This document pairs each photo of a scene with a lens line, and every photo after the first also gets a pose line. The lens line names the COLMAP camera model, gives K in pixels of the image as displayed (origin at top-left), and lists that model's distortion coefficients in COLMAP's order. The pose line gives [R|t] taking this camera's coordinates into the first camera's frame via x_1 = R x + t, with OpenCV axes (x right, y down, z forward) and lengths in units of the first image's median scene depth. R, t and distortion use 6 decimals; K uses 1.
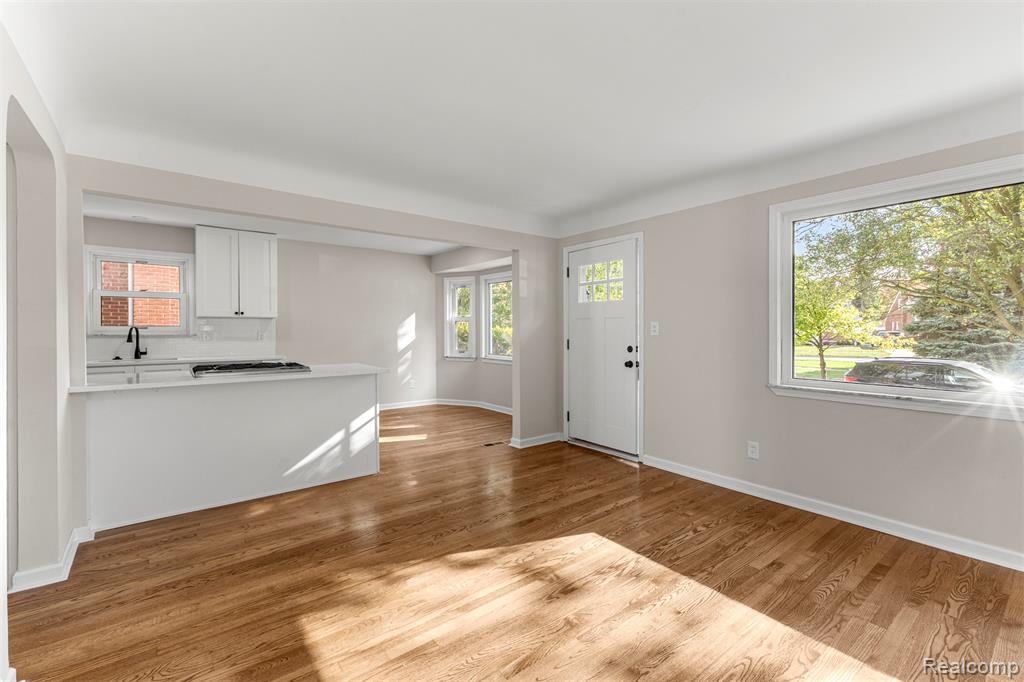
lens RADIAL K [[445.6, 0, 517.1], [0, 445.6, 331.9], [0, 0, 1]] dist [0.005759, -0.001593]
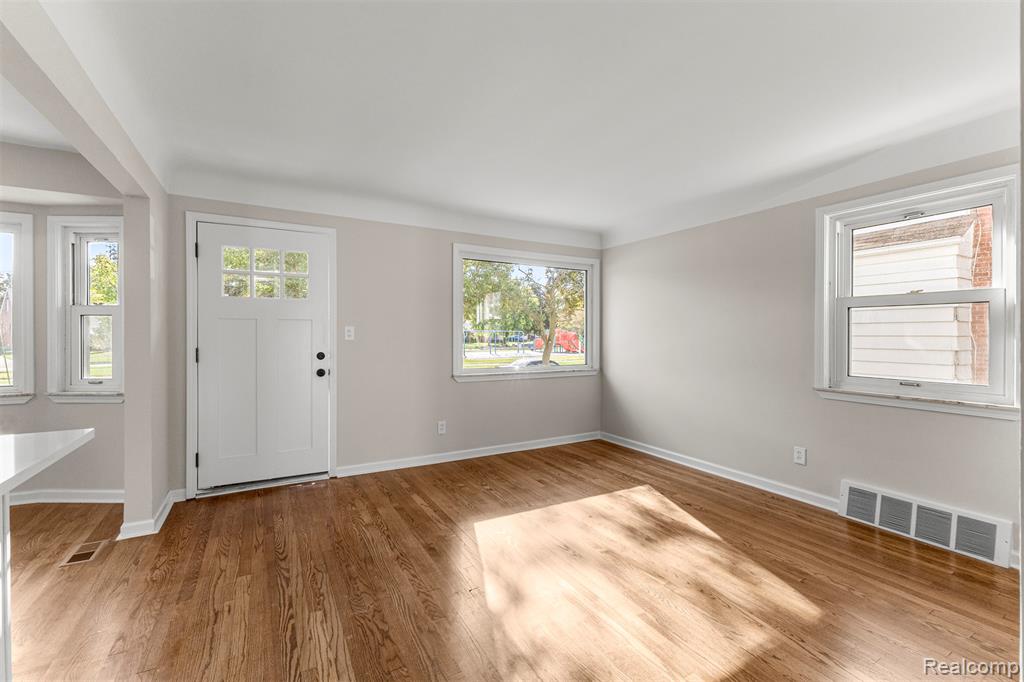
lens RADIAL K [[436.8, 0, 512.9], [0, 436.8, 335.9], [0, 0, 1]] dist [0.008615, -0.003064]
pose [[0.151797, -0.003309, 0.988406, -0.561341], [0.001262, 0.999994, 0.003154, -0.004014], [-0.988411, 0.000769, 0.151801, 0.489401]]
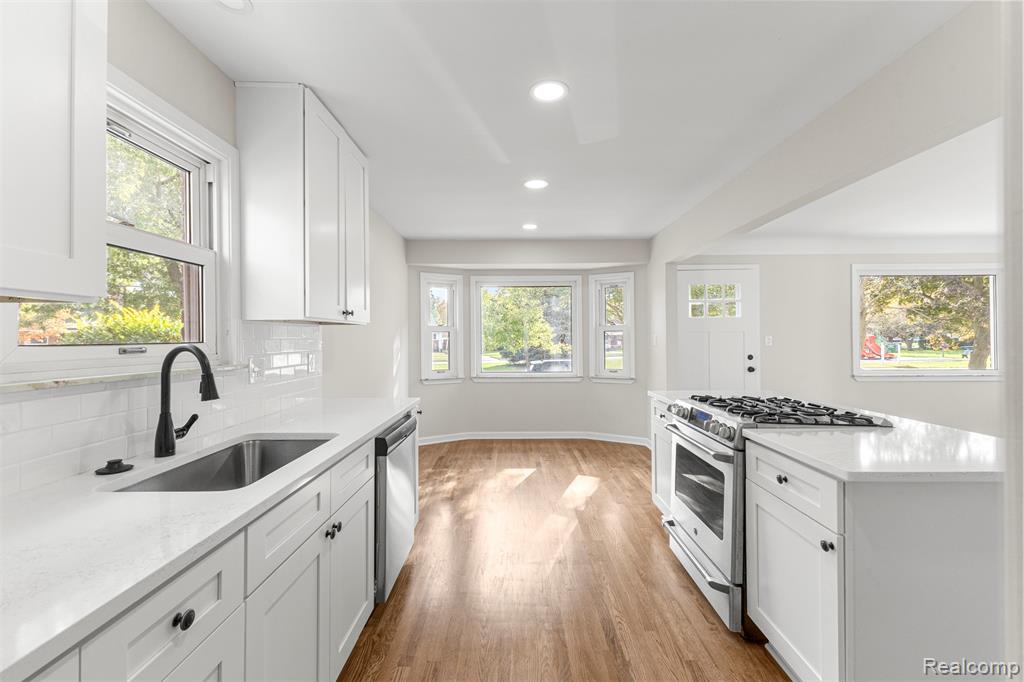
lens RADIAL K [[436.8, 0, 521.1], [0, 436.8, 335.0], [0, 0, 1]] dist [0.008615, -0.003064]
pose [[0.619373, 0.002586, 0.785092, -1.101750], [0.010212, 0.999883, -0.011349, -0.016104], [-0.785030, 0.015047, 0.619275, 0.753779]]
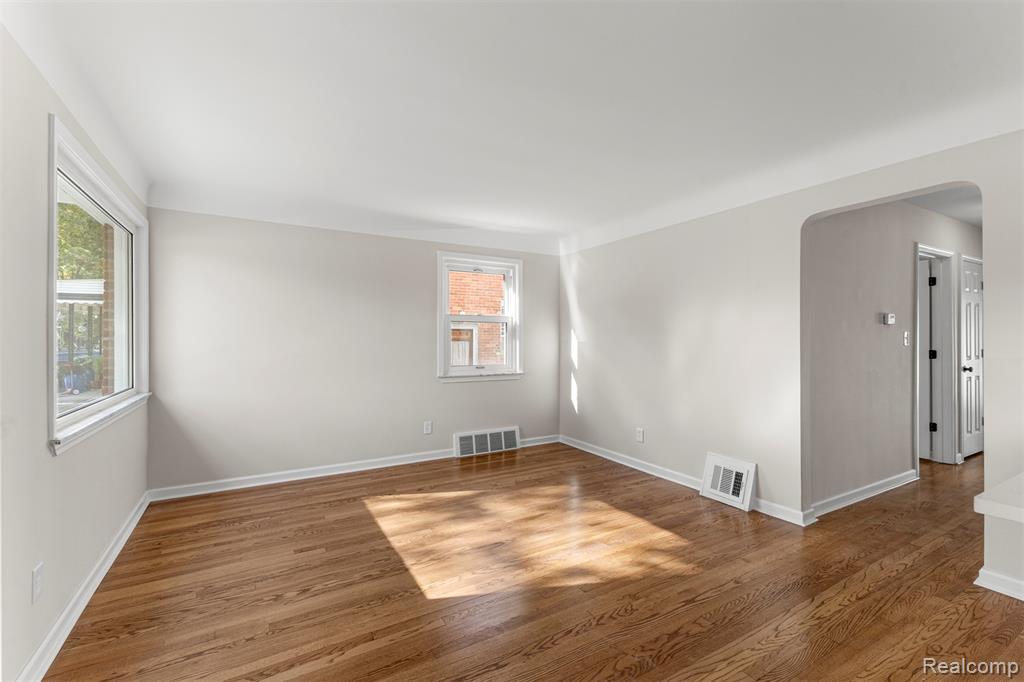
lens RADIAL K [[436.8, 0, 508.1], [0, 436.8, 345.3], [0, 0, 1]] dist [0.008615, -0.003064]
pose [[-0.989051, -0.001629, 0.147563, -0.051708], [0.000854, 0.999859, 0.016757, -0.006143], [-0.147570, 0.016700, -0.988911, 1.137044]]
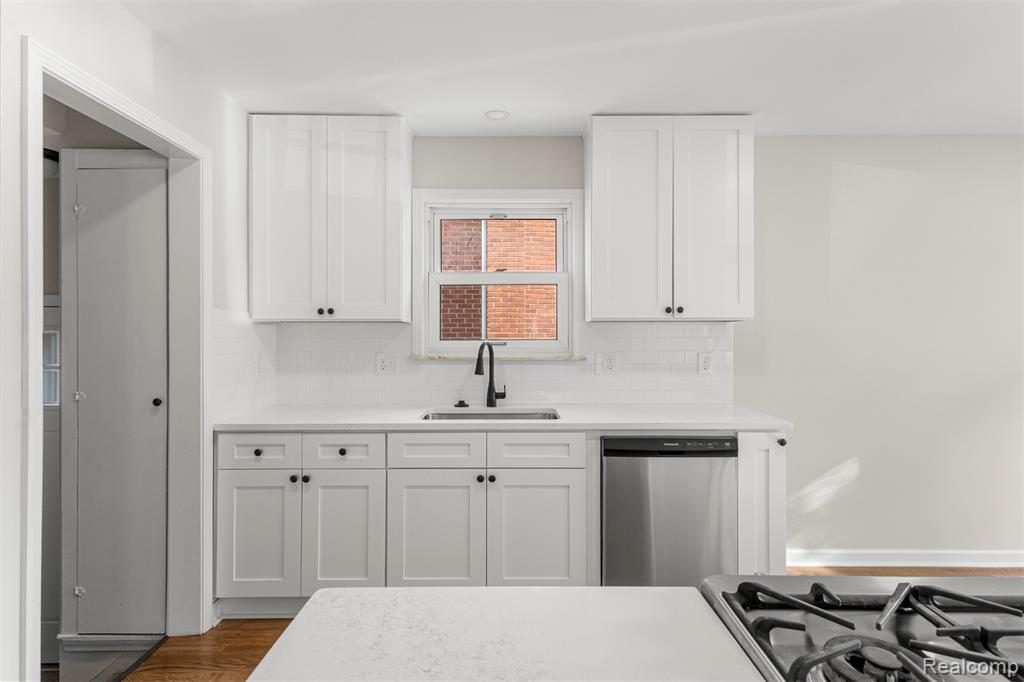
lens RADIAL K [[510.9, 0, 508.6], [0, 510.9, 333.8], [0, 0, 1]] dist [0.020242, 0.000149]
pose [[0.784950, -0.001260, -0.619558, -0.570009], [-0.005172, 0.999950, -0.008586, -0.018383], [0.619537, 0.009944, 0.784904, 0.668694]]
